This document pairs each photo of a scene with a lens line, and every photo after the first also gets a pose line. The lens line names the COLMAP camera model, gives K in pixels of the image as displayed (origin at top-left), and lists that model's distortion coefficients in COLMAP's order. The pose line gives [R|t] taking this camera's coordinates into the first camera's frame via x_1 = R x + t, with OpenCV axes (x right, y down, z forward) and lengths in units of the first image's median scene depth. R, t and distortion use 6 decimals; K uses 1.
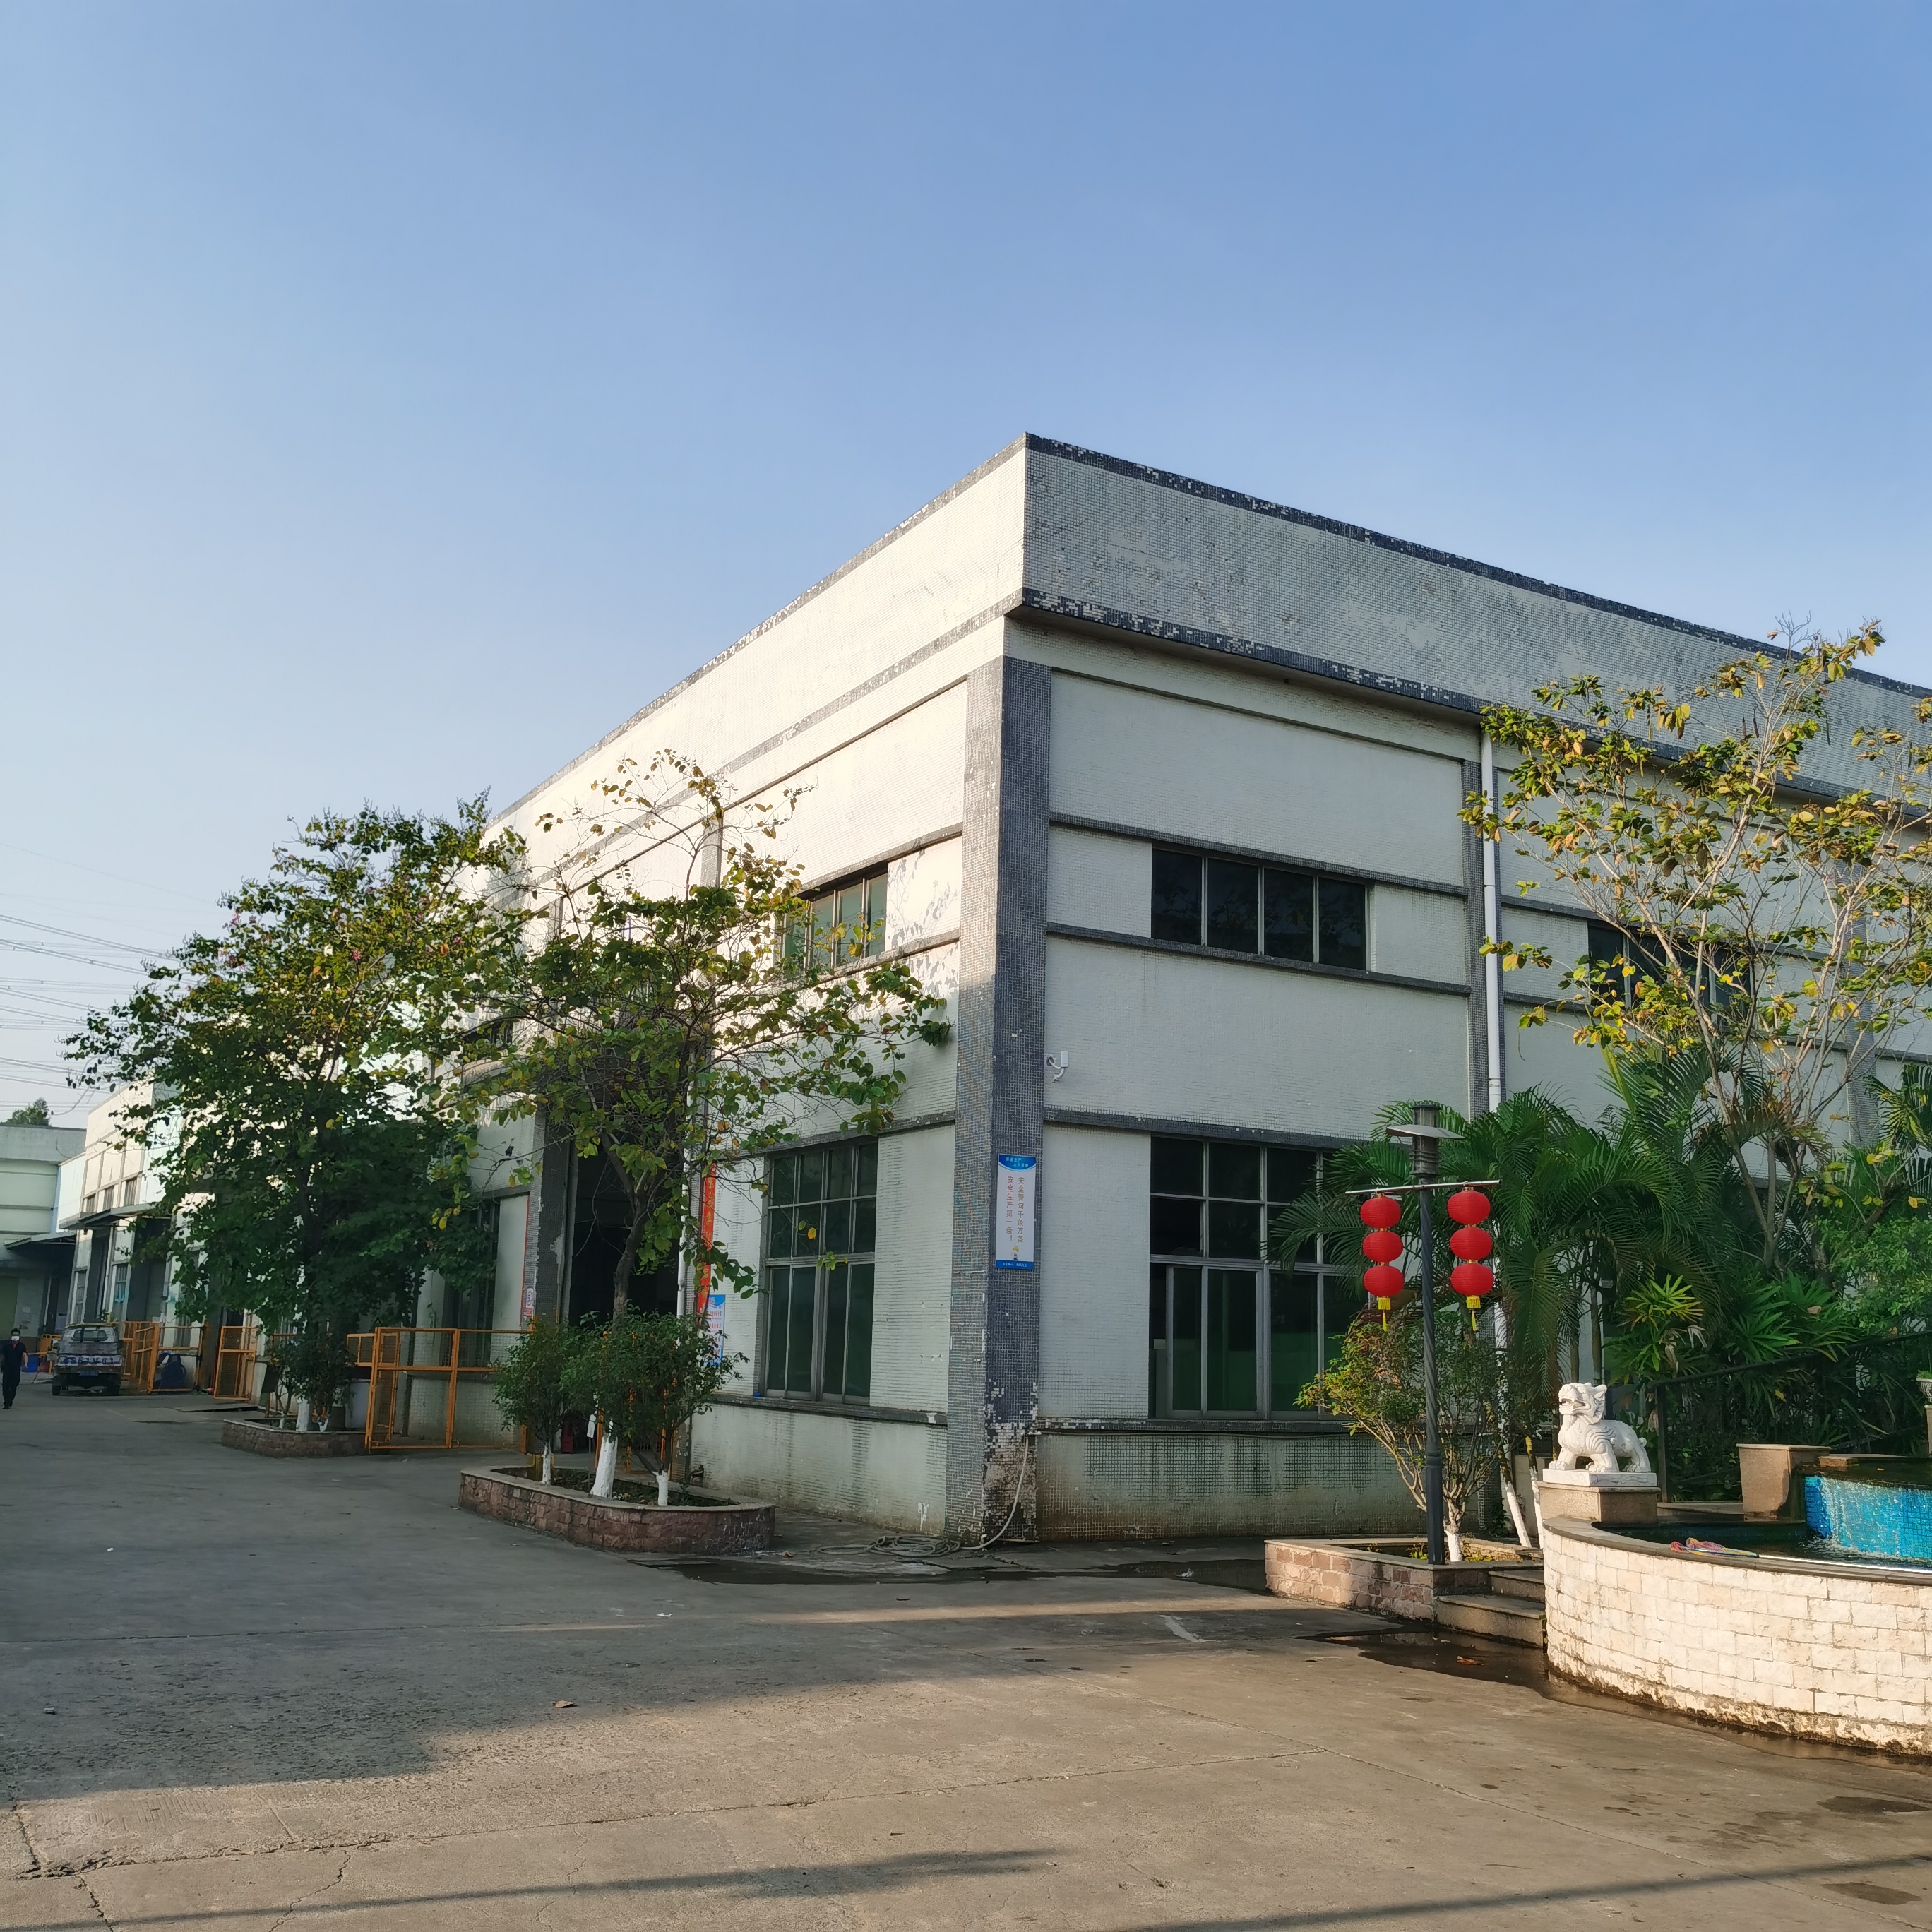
lens RADIAL K [[1981.0, 0, 966.0], [0, 1981.0, 966.0], [0, 0, 1]] dist [0.131831, -0.202736]
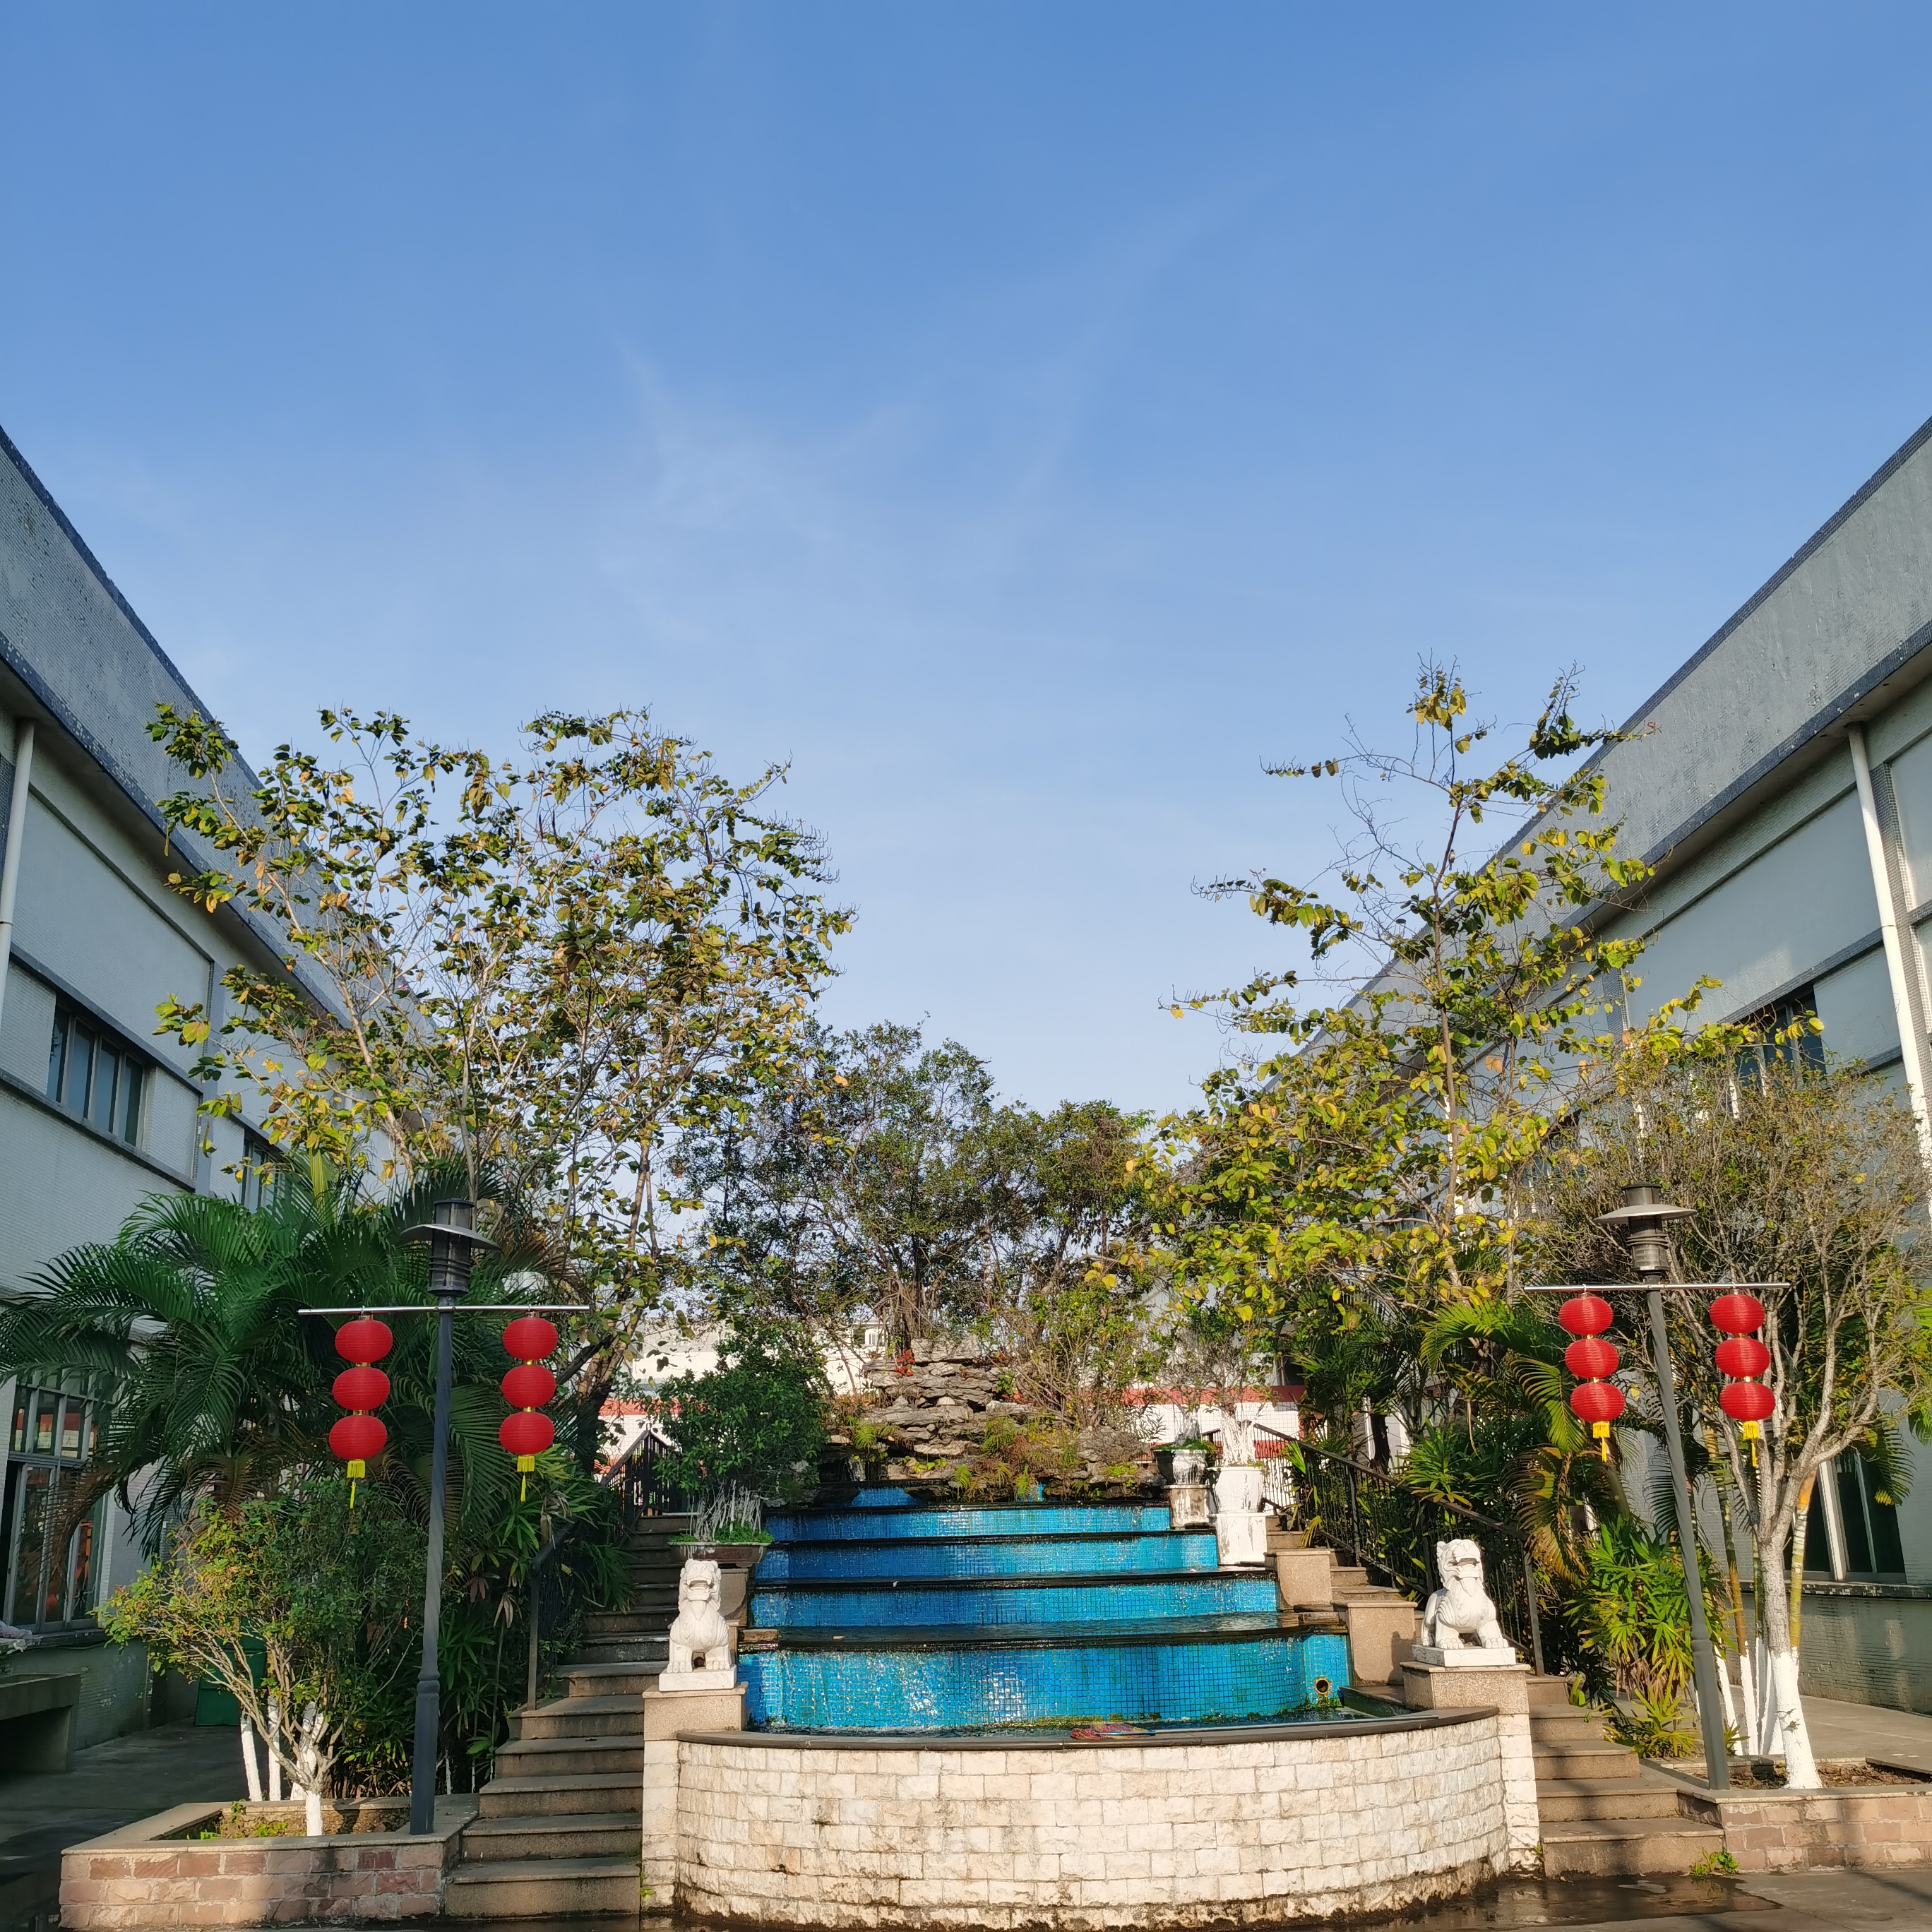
lens RADIAL K [[1981.0, 0, 966.0], [0, 1981.0, 966.0], [0, 0, 1]] dist [0.131831, -0.202736]
pose [[0.437789, 0.214561, 0.873100, -0.502273], [-0.133630, 0.975849, -0.172806, 0.120765], [-0.889091, -0.041020, 0.455888, 0.663512]]
